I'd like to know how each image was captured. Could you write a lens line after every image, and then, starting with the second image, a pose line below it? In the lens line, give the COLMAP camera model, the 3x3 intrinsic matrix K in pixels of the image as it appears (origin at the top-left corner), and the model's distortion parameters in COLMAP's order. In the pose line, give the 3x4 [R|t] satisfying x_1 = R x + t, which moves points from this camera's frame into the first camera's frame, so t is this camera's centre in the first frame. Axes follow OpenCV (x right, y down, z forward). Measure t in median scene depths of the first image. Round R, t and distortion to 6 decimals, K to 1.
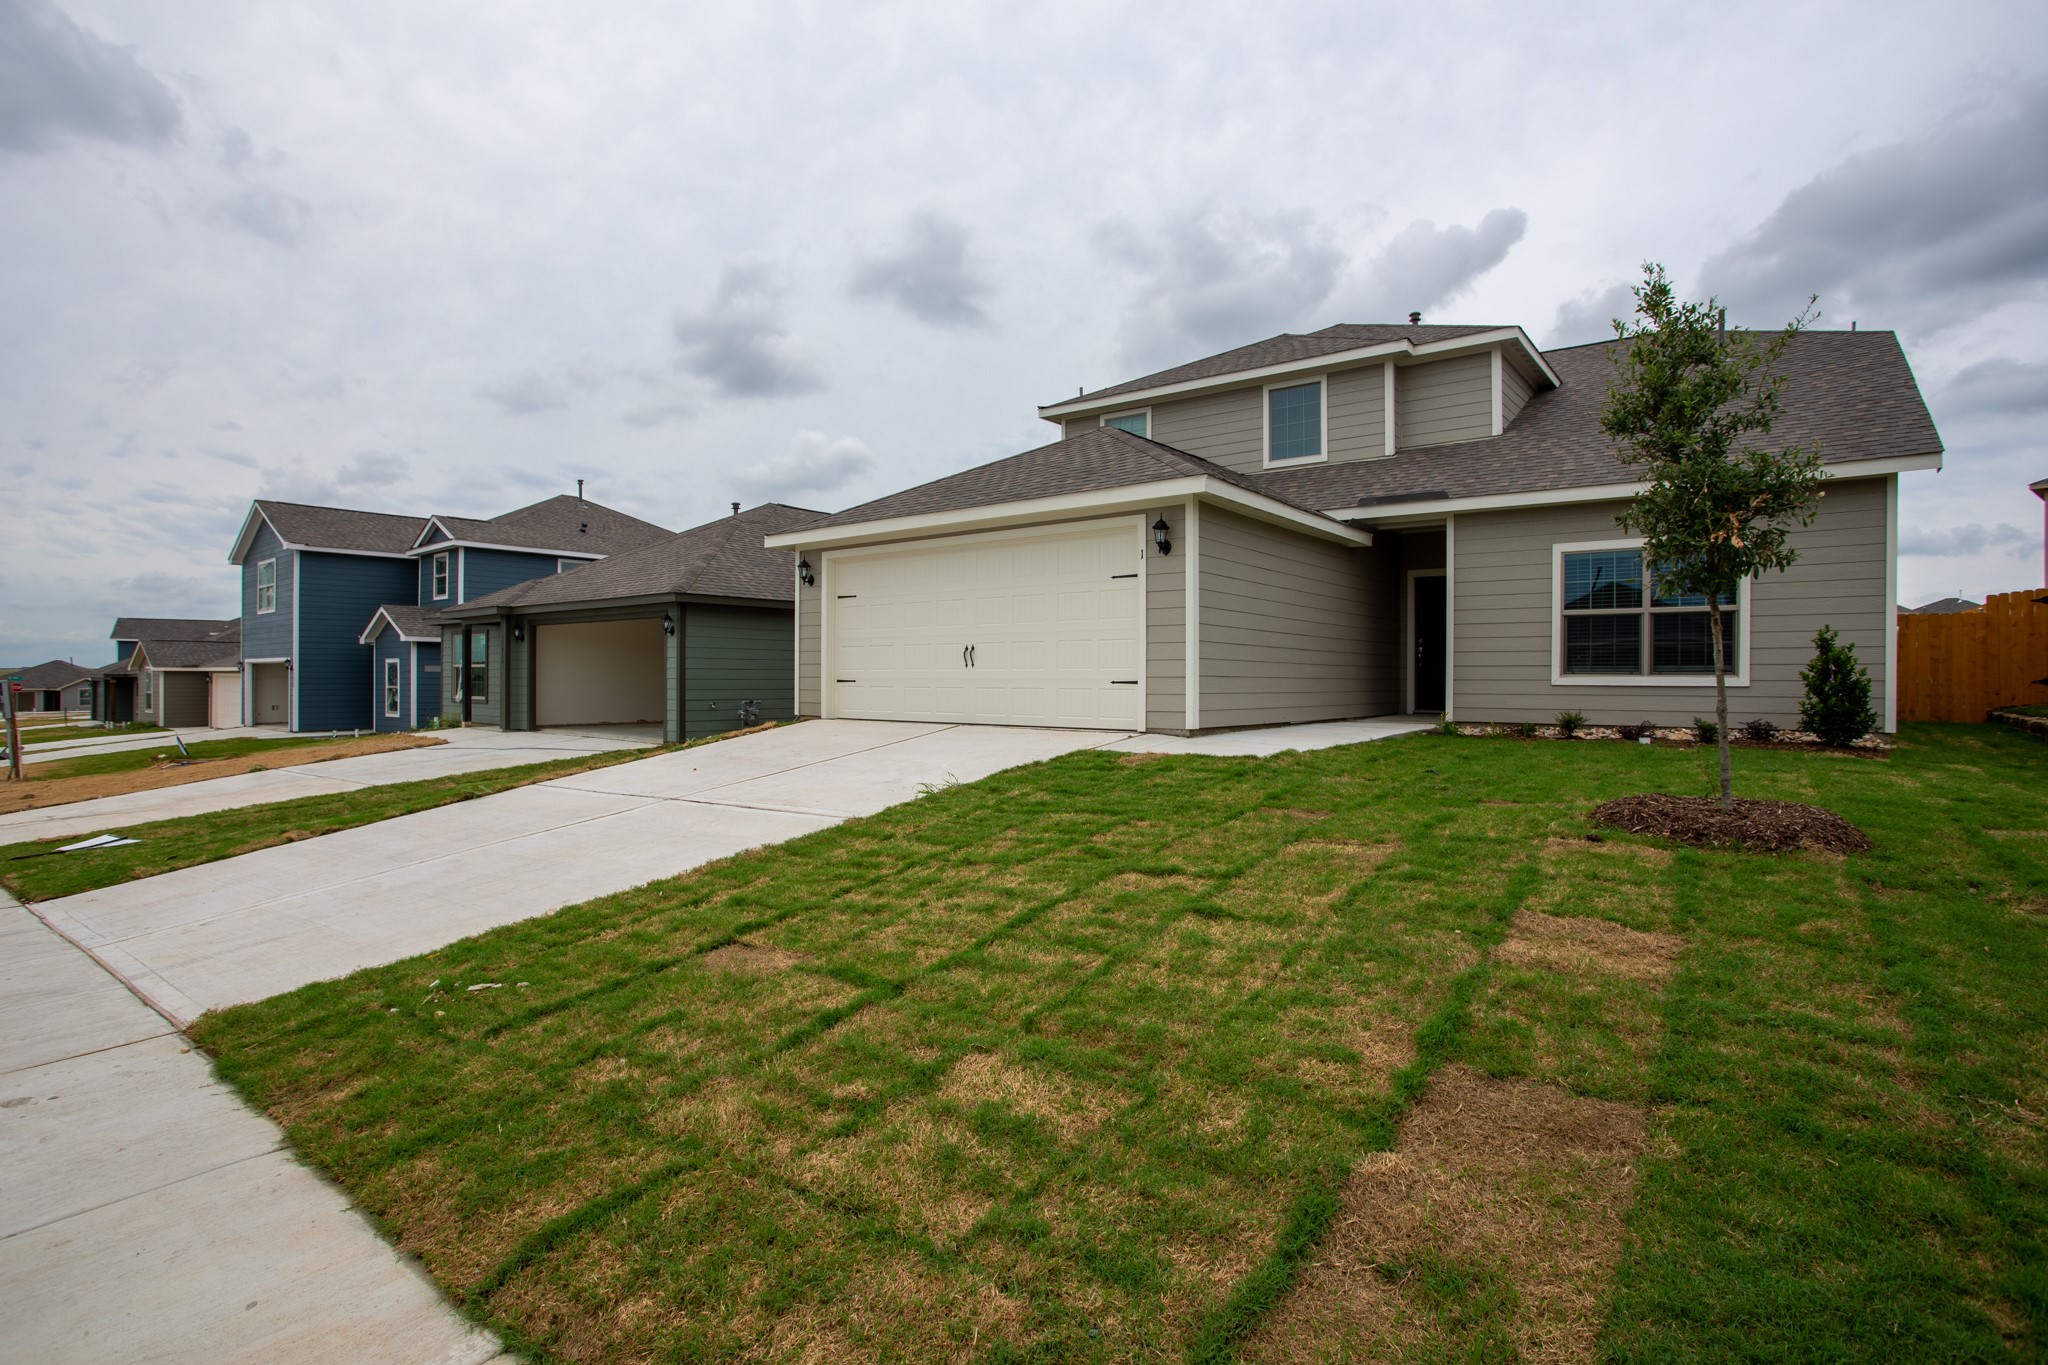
lens RADIAL K [[998.6, 0, 1022.5], [0, 998.6, 689.8], [0, 0, 1]] dist [-0.067747, 0.026572]
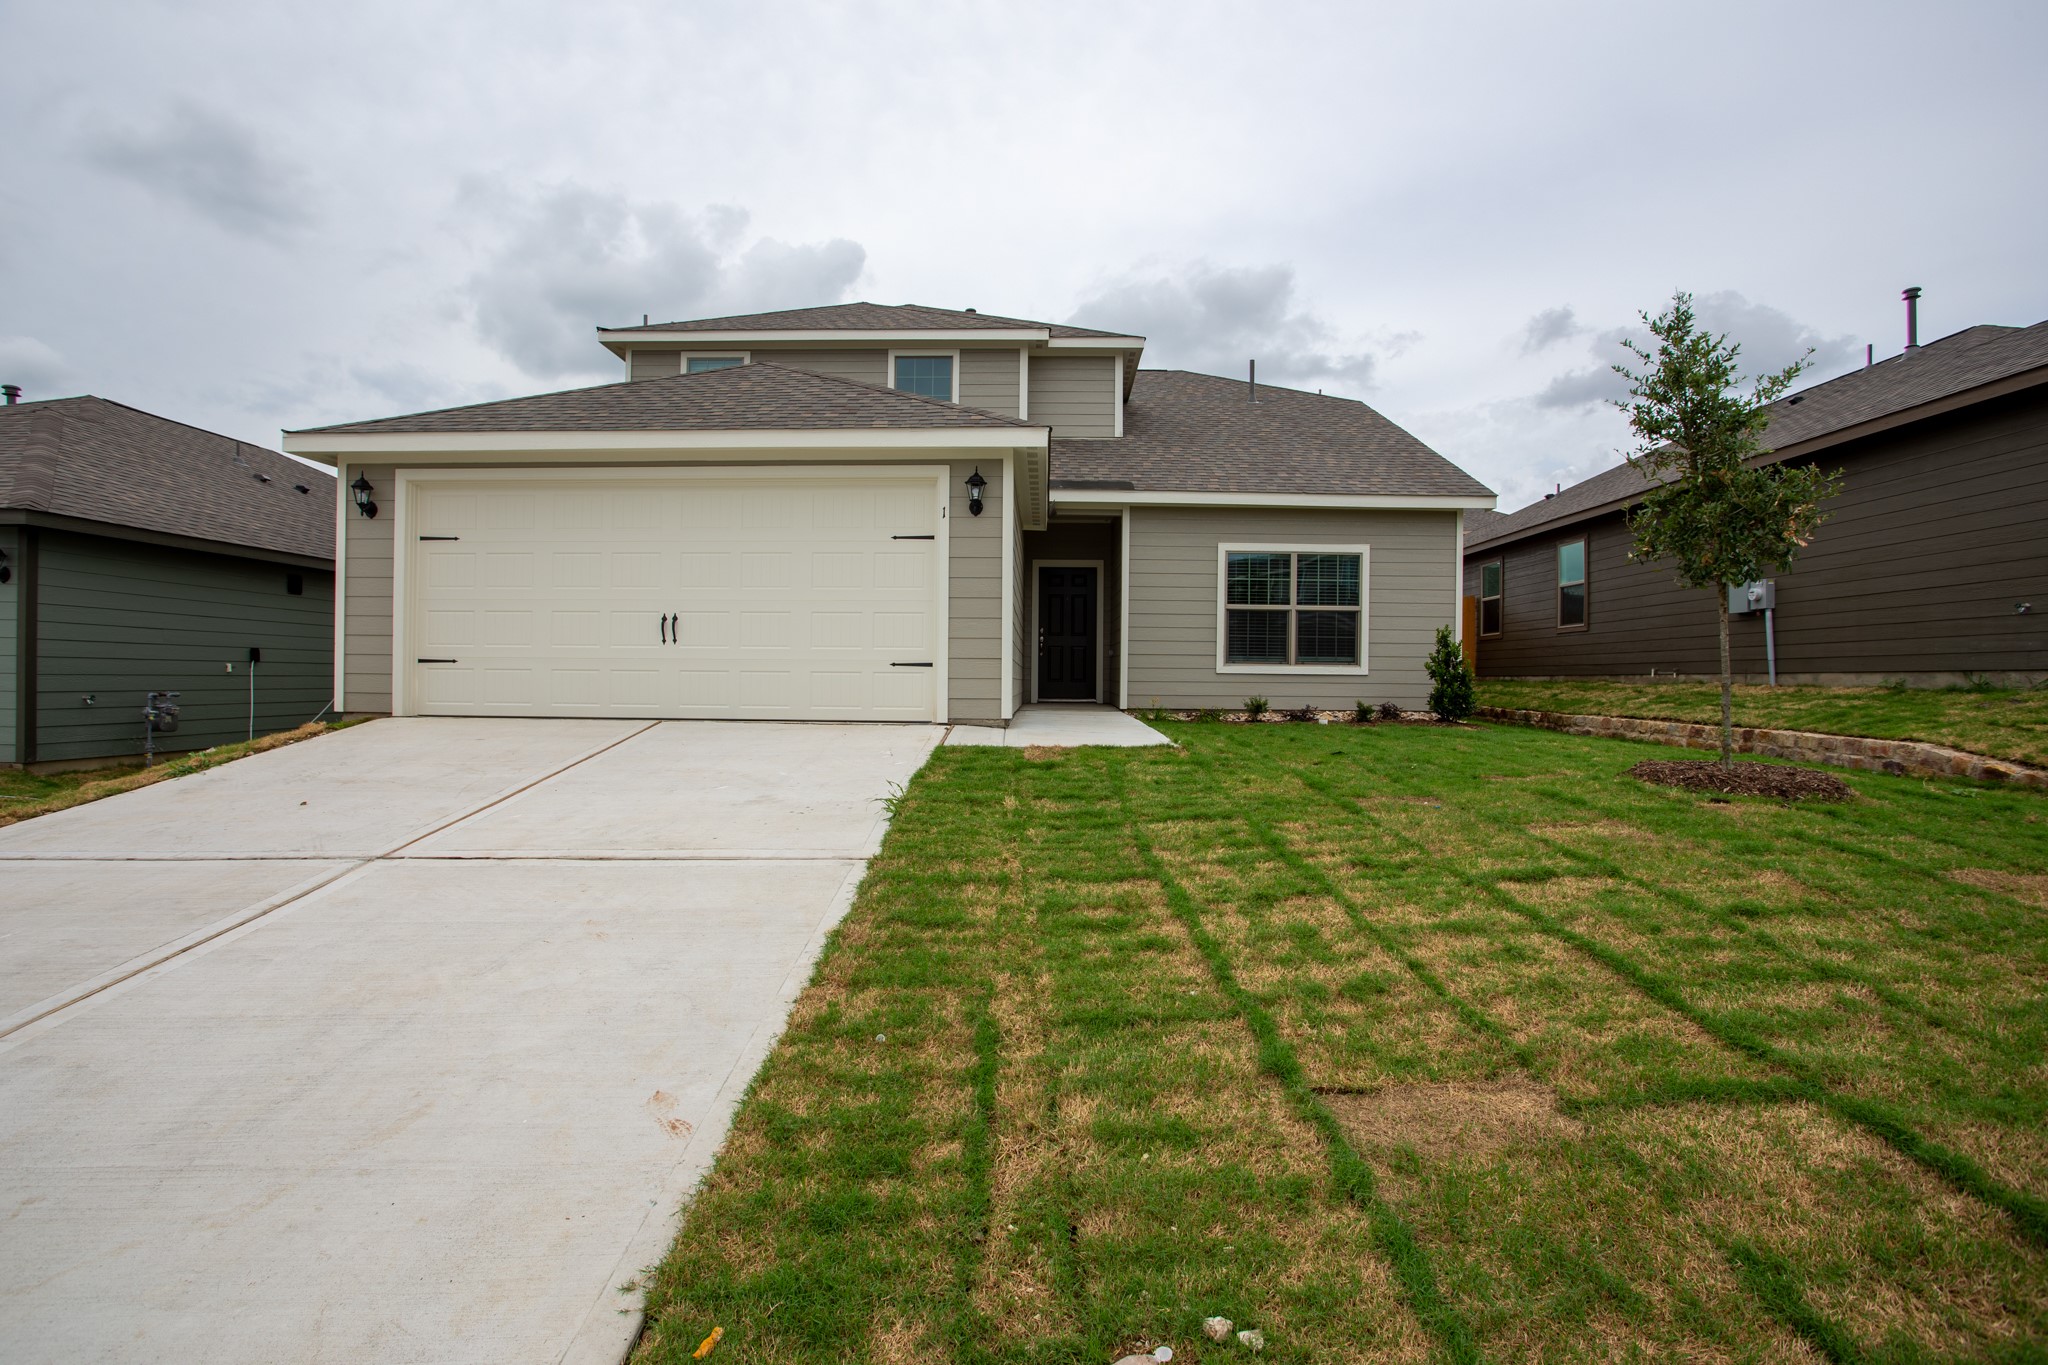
lens RADIAL K [[998.6, 0, 1021.4], [0, 998.6, 684.6], [0, 0, 1]] dist [-0.067747, 0.026572]
pose [[0.804372, 0.001045, 0.594125, -0.282132], [-0.000562, 0.999999, -0.000998, 0.008870], [-0.594126, 0.000469, 0.804372, 0.245013]]
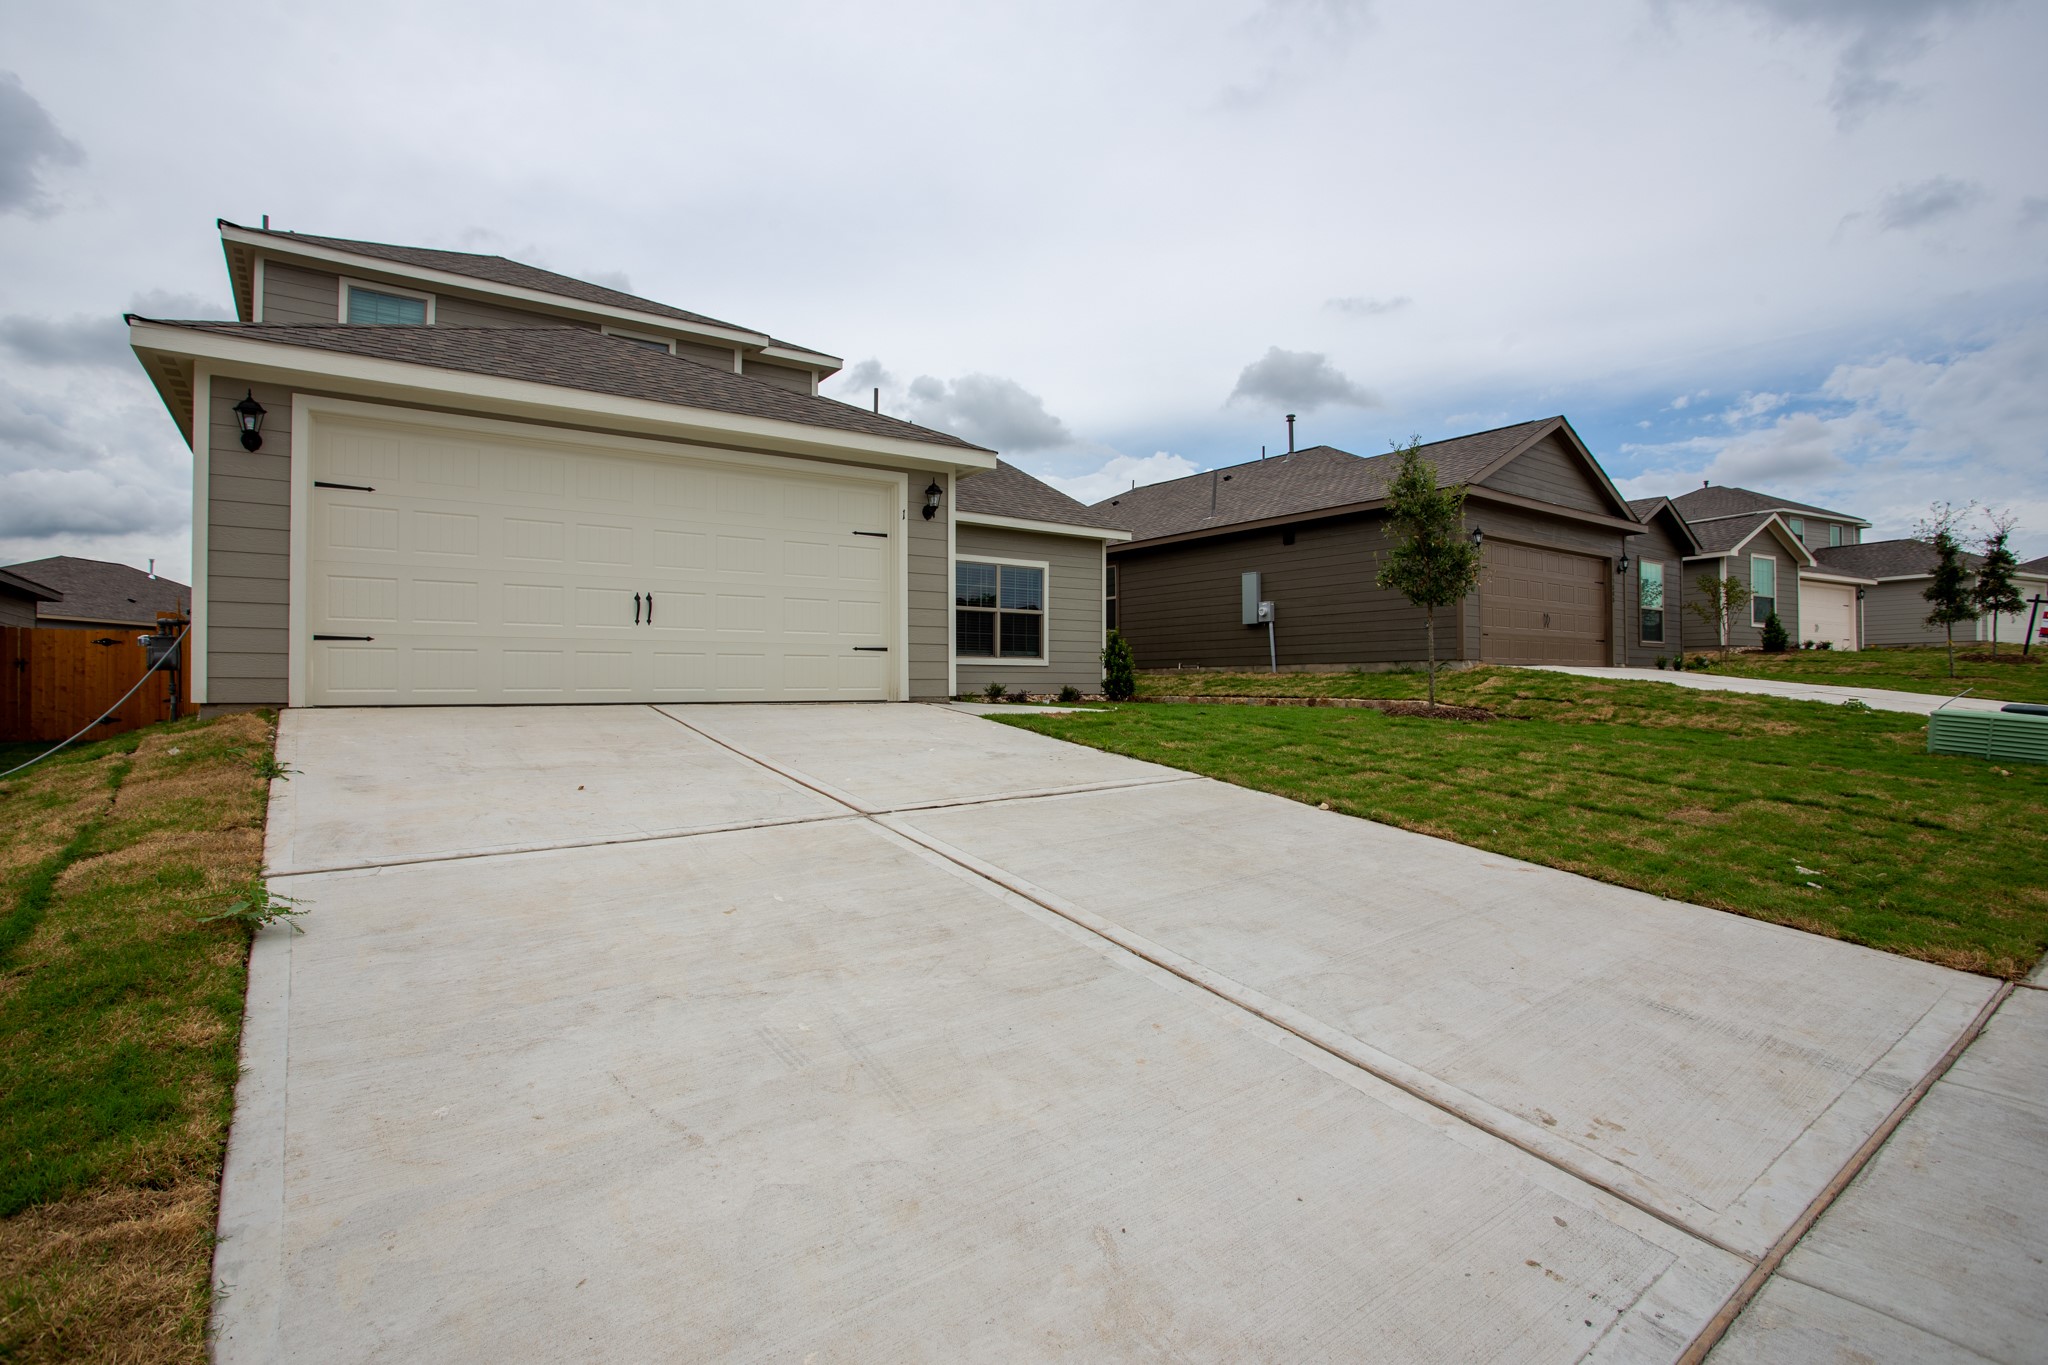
lens RADIAL K [[998.6, 0, 1022.8], [0, 998.6, 677.4], [0, 0, 1]] dist [-0.067747, 0.026572]
pose [[0.282164, 0.006459, 0.959344, -0.655141], [0.013836, 0.999846, -0.010801, 0.026886], [-0.959266, 0.016322, 0.282031, 0.541227]]
